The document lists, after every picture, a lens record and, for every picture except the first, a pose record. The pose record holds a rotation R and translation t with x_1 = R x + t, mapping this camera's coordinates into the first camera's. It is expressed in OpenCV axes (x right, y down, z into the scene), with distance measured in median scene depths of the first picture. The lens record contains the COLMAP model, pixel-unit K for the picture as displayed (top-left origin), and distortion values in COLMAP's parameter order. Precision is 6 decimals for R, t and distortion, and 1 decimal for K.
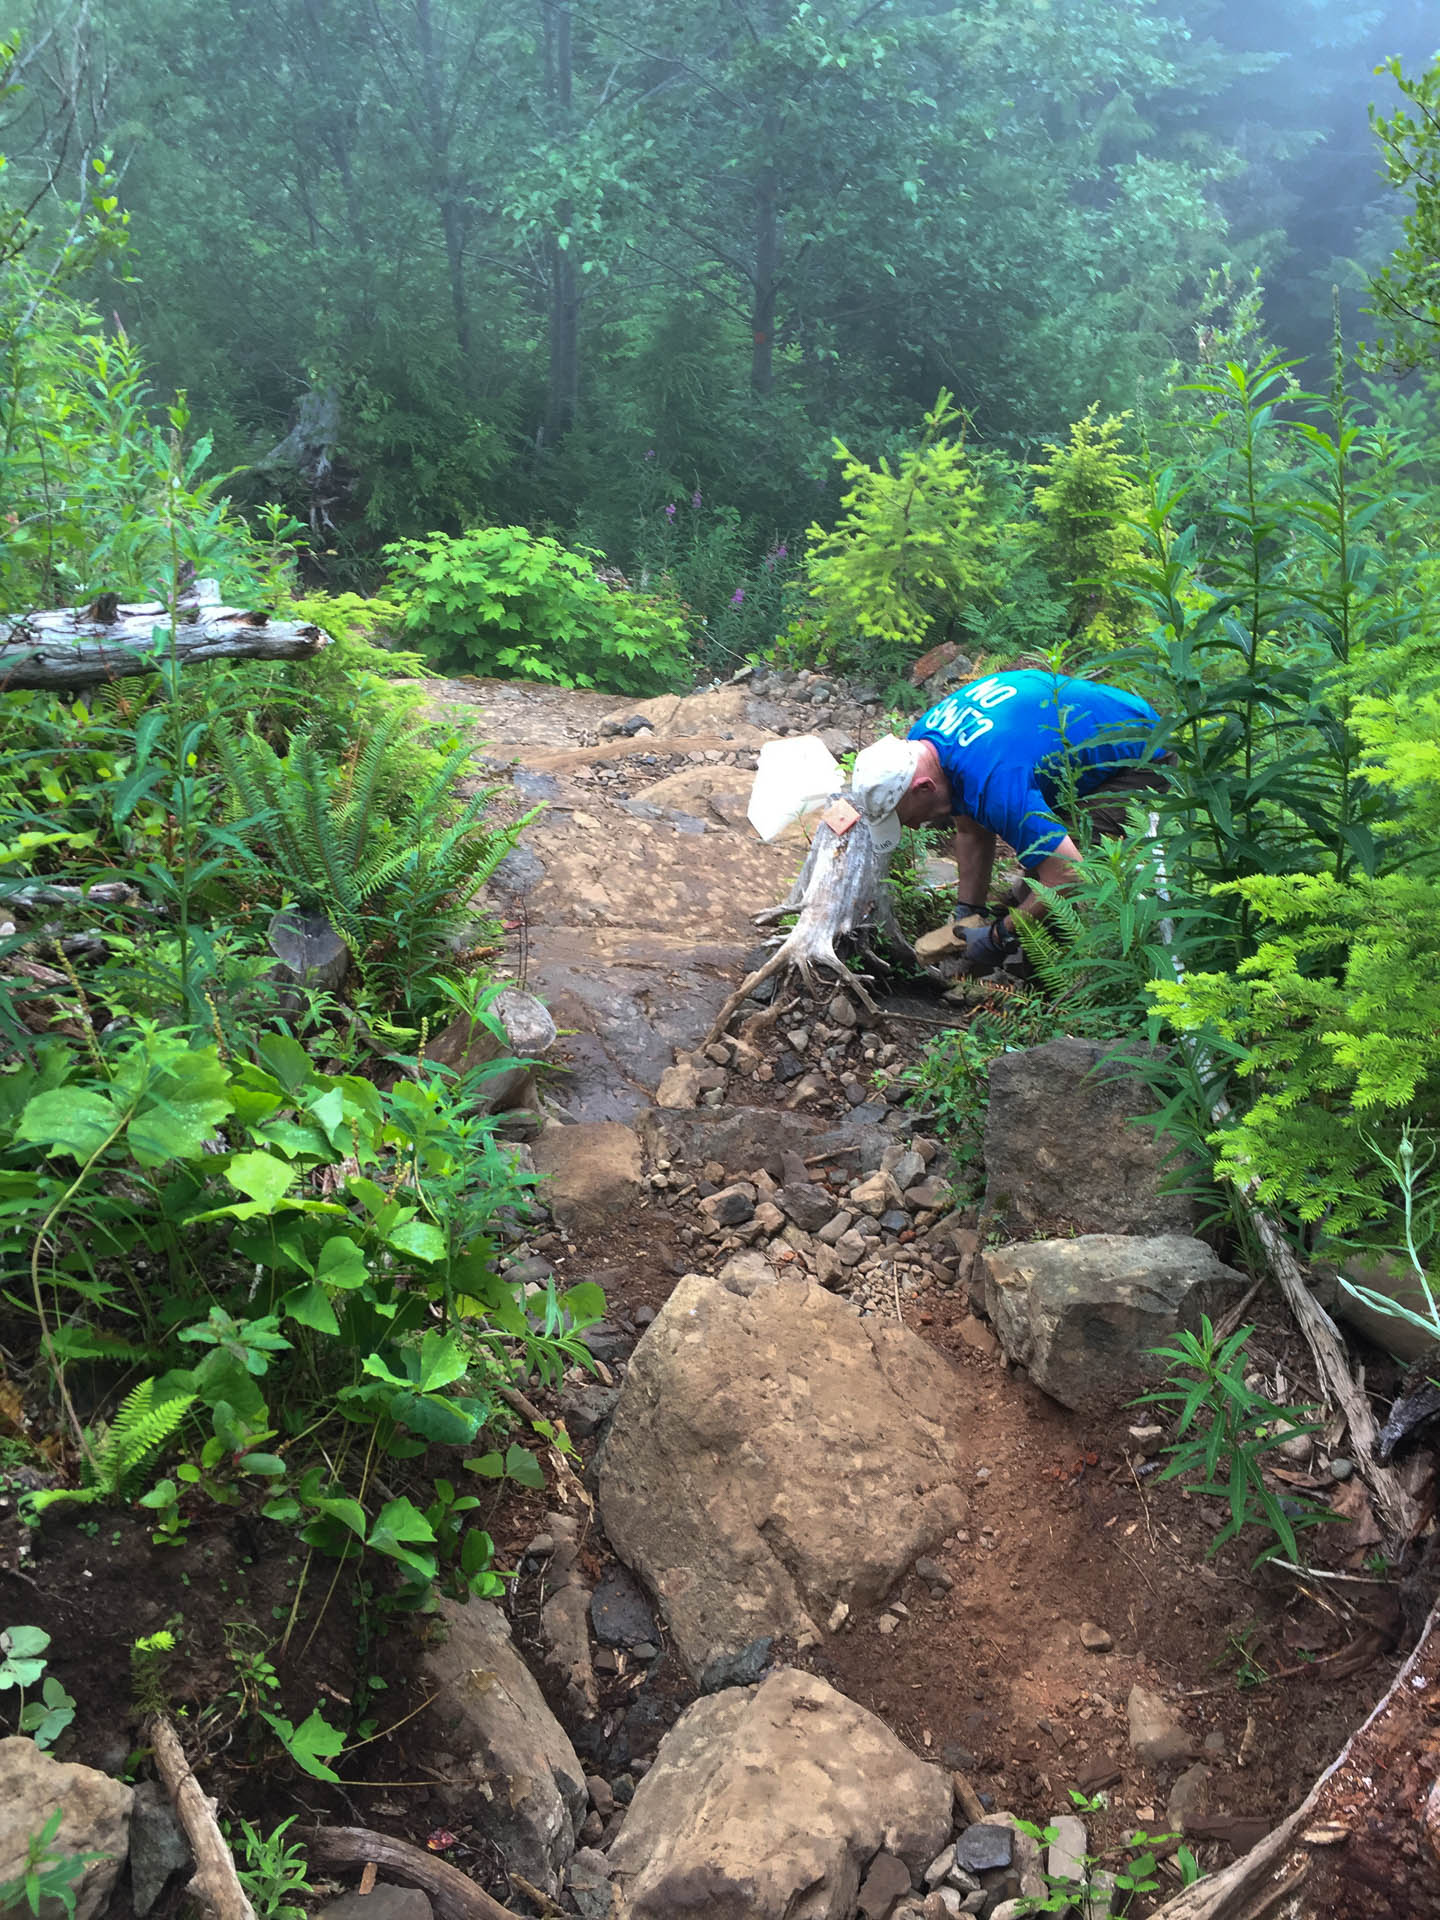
lens RADIAL K [[1584.7, 0, 720.0], [0, 1584.7, 960.0], [0, 0, 1]] dist [0.075730, -0.093415]
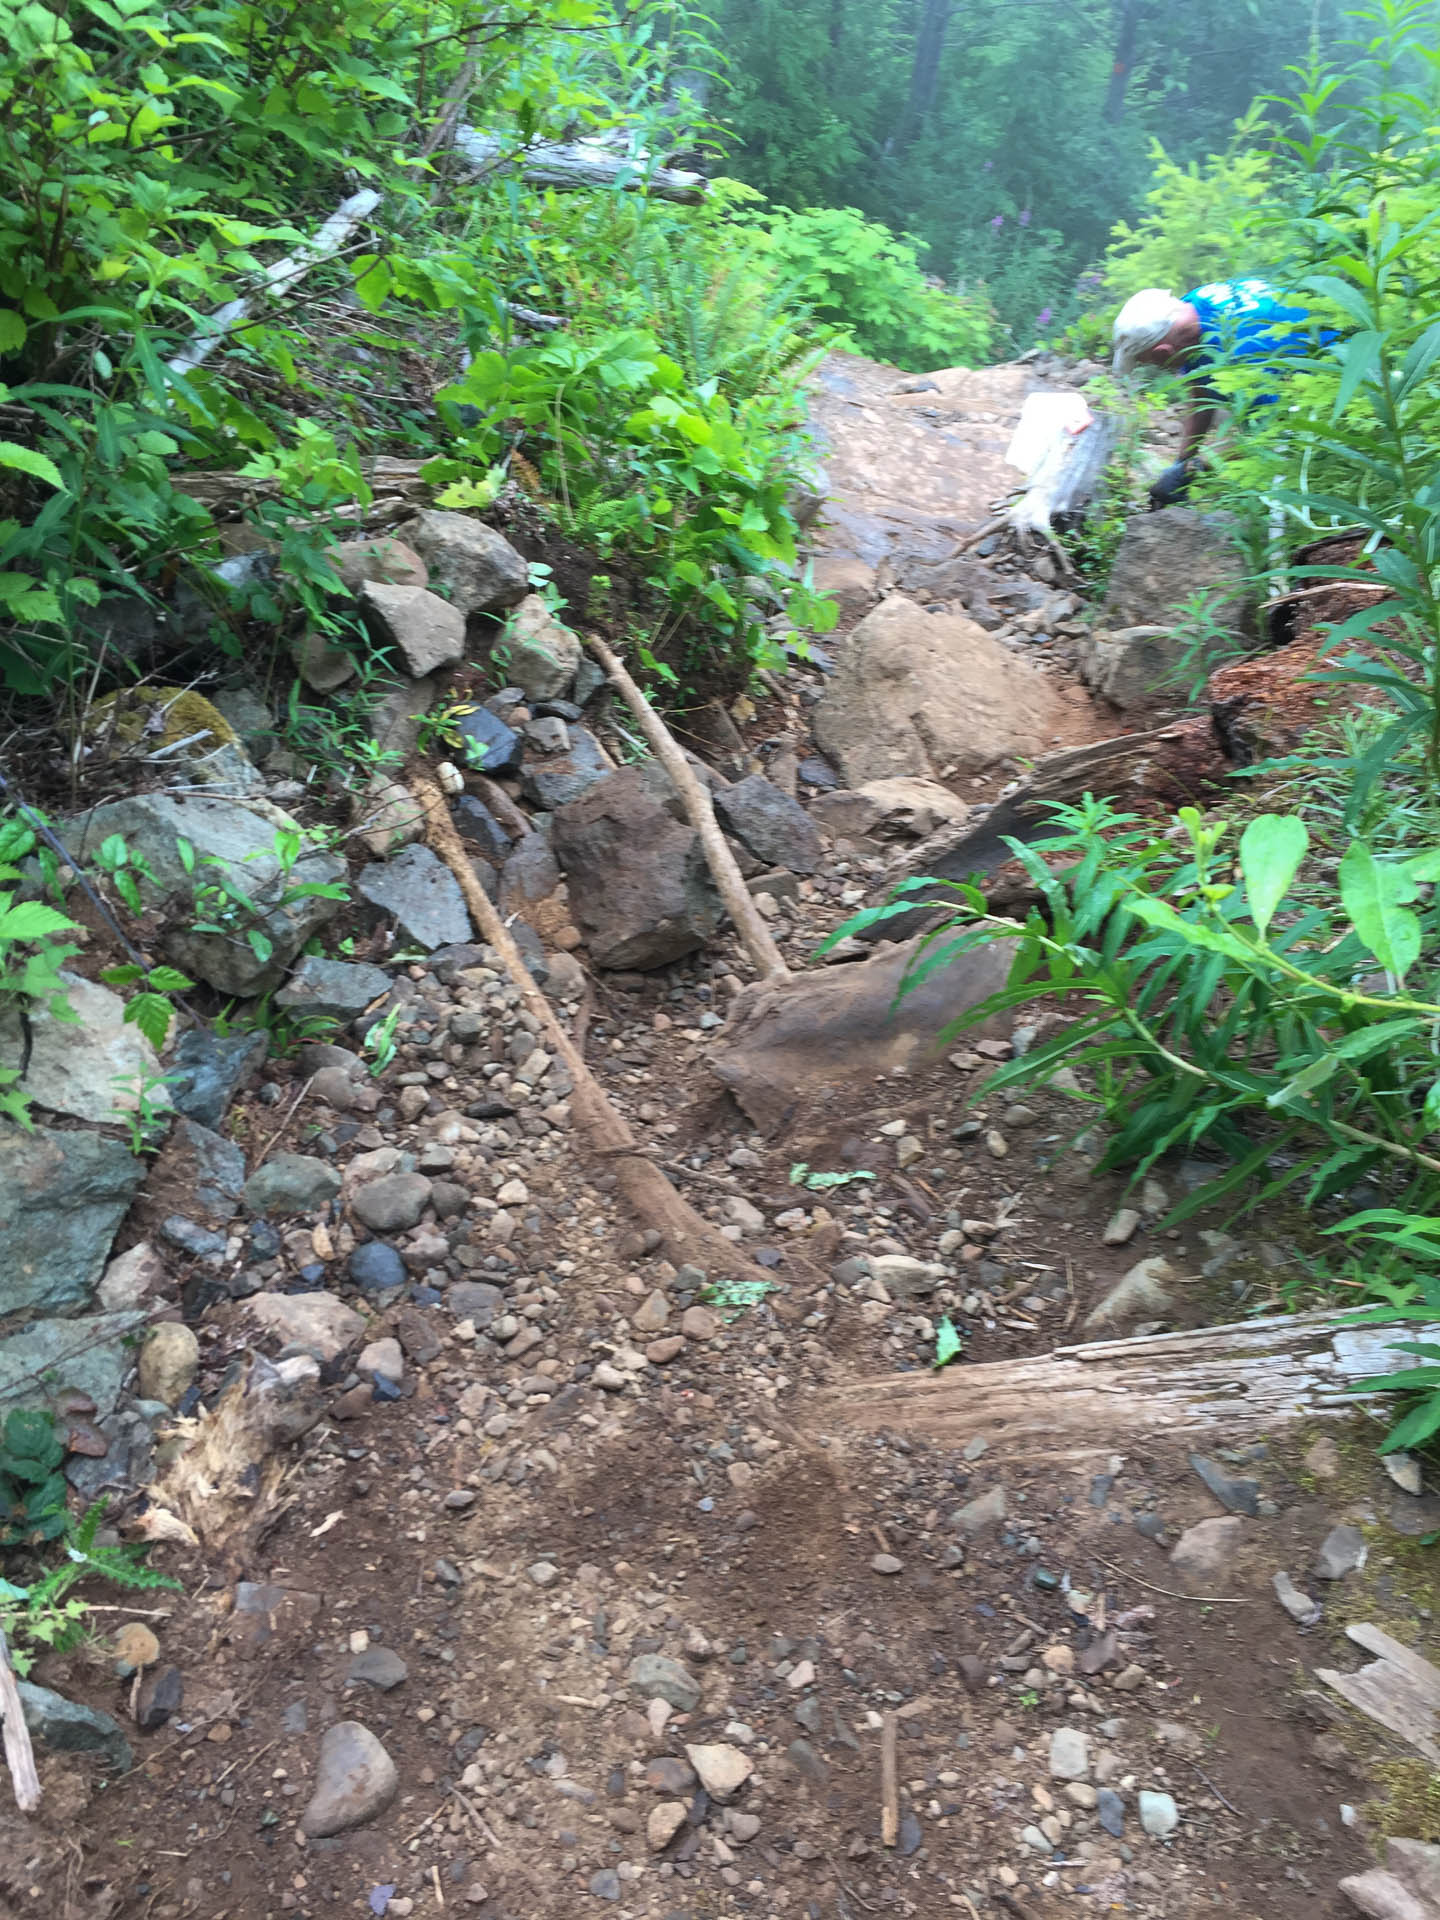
lens RADIAL K [[1584.7, 0, 720.0], [0, 1584.7, 960.0], [0, 0, 1]] dist [0.075730, -0.093415]
pose [[0.973642, 0.189977, -0.126213, 0.027731], [-0.172413, 0.975309, 0.138010, 0.129663], [0.149316, -0.112611, 0.982356, -0.212571]]
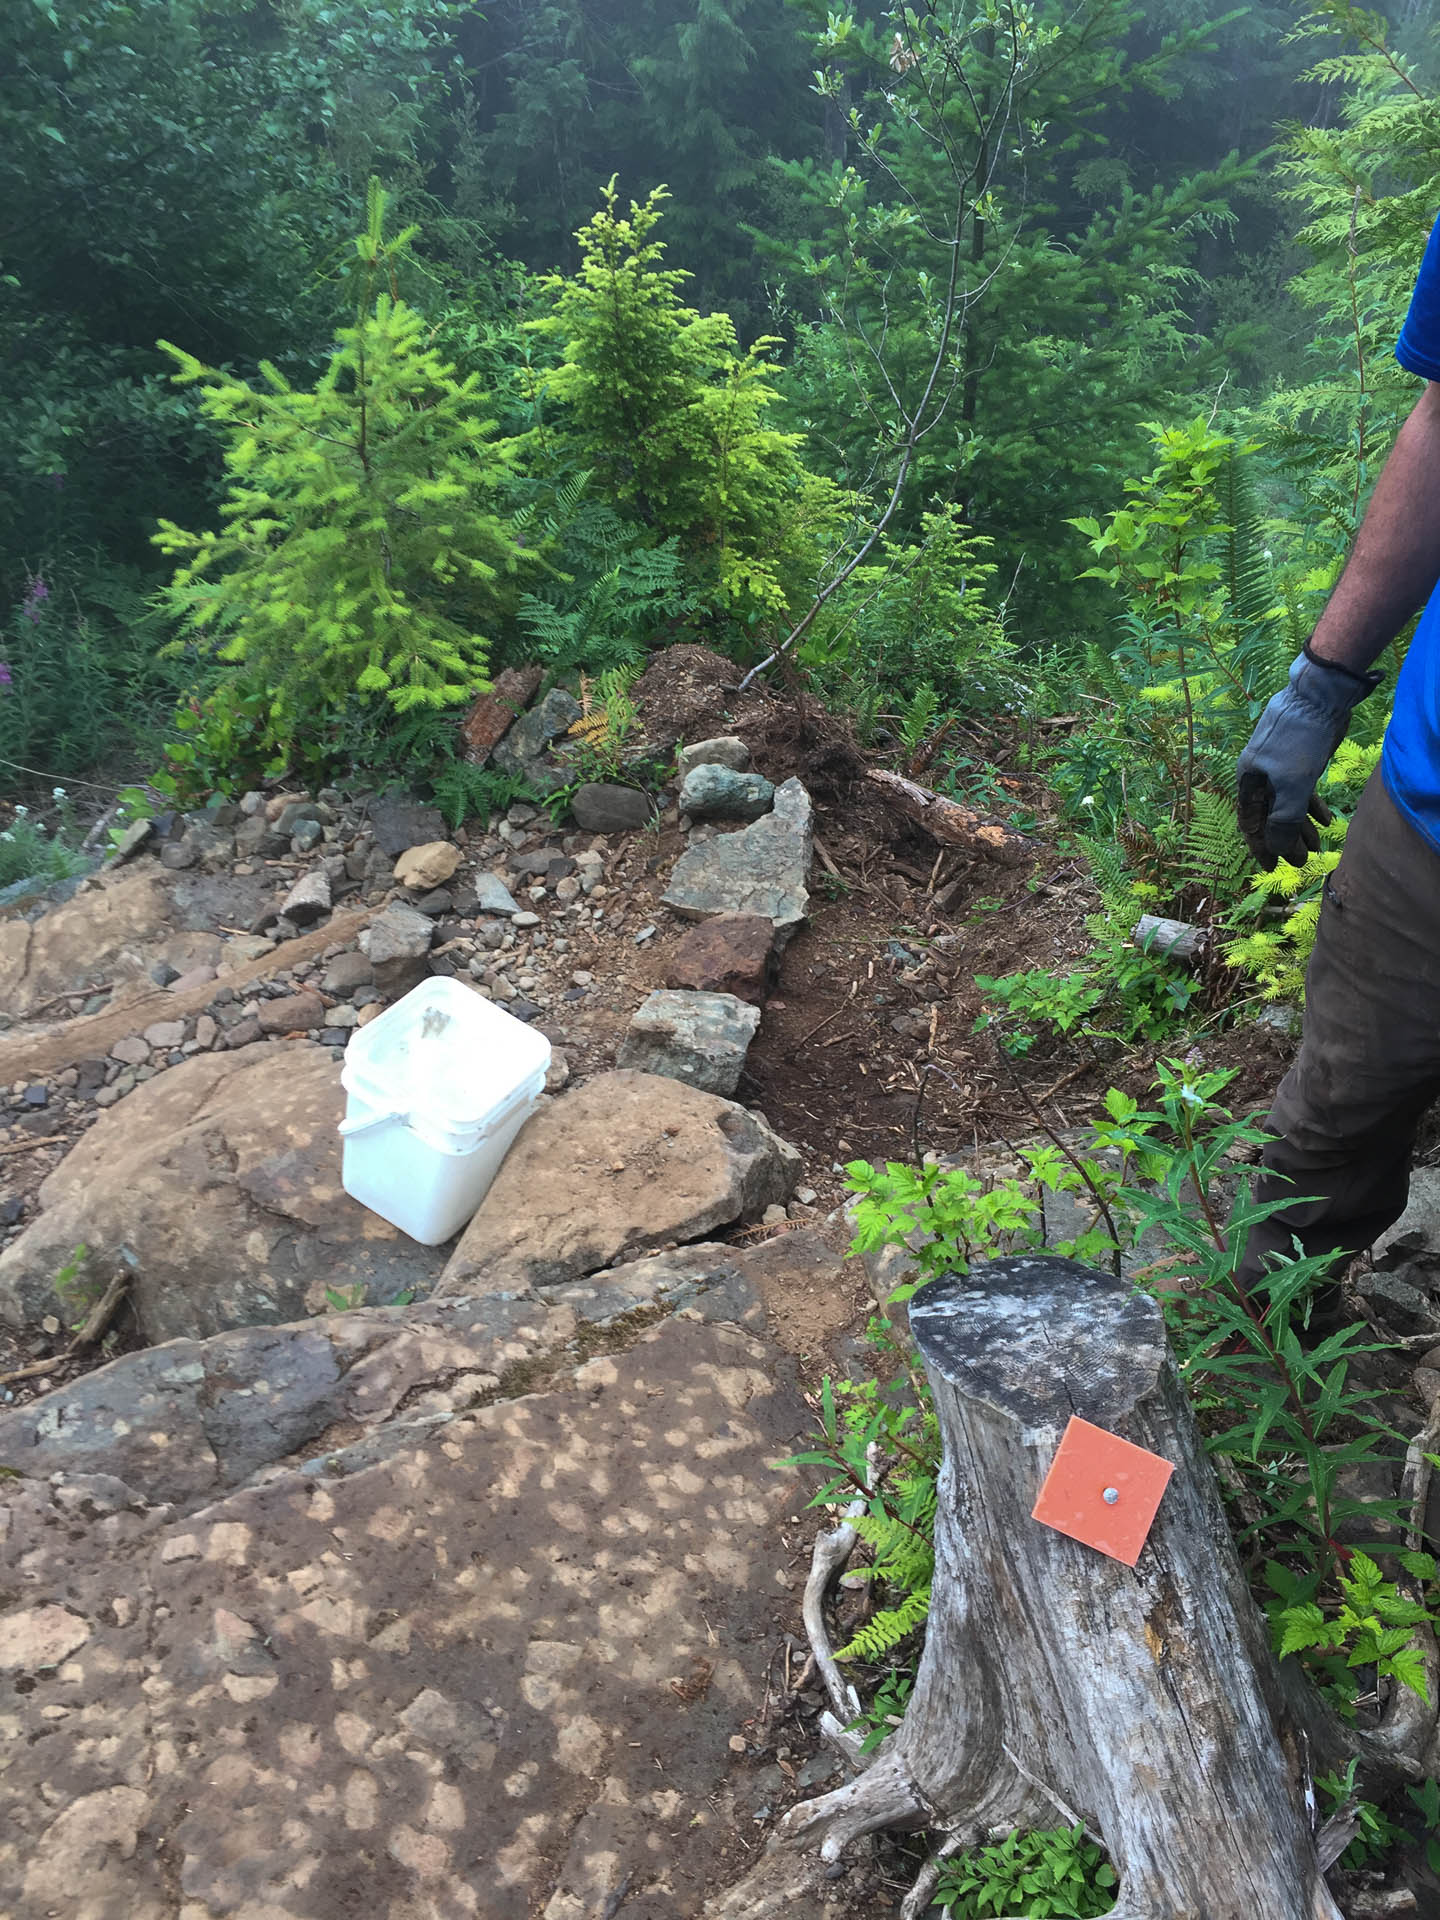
lens RADIAL K [[1584.7, 0, 720.0], [0, 1584.7, 960.0], [0, 0, 1]] dist [0.075730, -0.093415]
pose [[0.860047, -0.354675, 0.366775, -0.028474], [0.342365, 0.934172, 0.100546, -0.140571], [-0.378292, 0.039097, 0.924860, 0.486792]]
